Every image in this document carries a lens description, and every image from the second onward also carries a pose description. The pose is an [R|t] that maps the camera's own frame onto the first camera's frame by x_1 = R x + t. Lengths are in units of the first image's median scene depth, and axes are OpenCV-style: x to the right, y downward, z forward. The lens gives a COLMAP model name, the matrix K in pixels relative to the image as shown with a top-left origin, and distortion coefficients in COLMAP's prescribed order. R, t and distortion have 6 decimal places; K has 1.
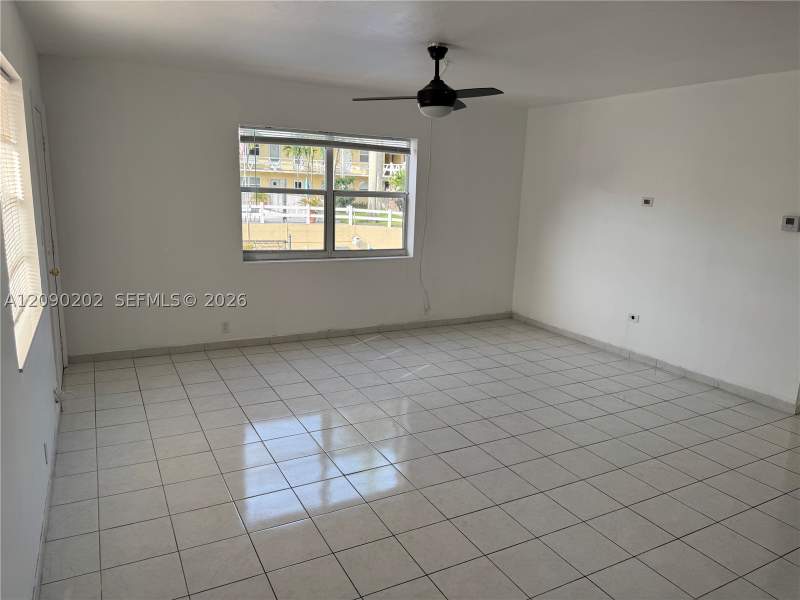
lens RADIAL K [[560.9, 0, 400.0], [0, 560.9, 300.0], [0, 0, 1]] dist [0.064322, -0.064466]
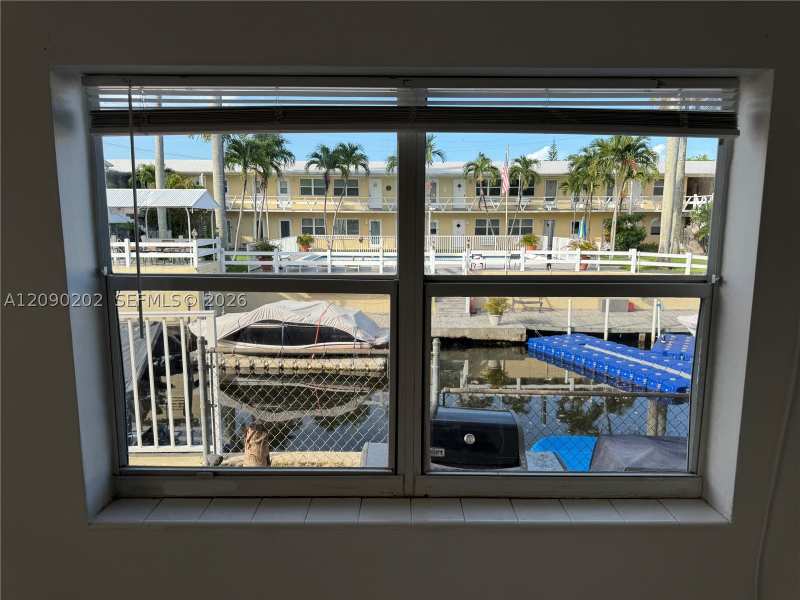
lens RADIAL K [[568.9, 0, 400.0], [0, 568.9, 307.1], [0, 0, 1]] dist [0.147115, -0.265581]
pose [[0.886005, 0.038530, -0.462073, 0.001157], [-0.066073, 0.996863, -0.043569, -0.025174], [0.458945, 0.069133, 0.885771, 0.111110]]
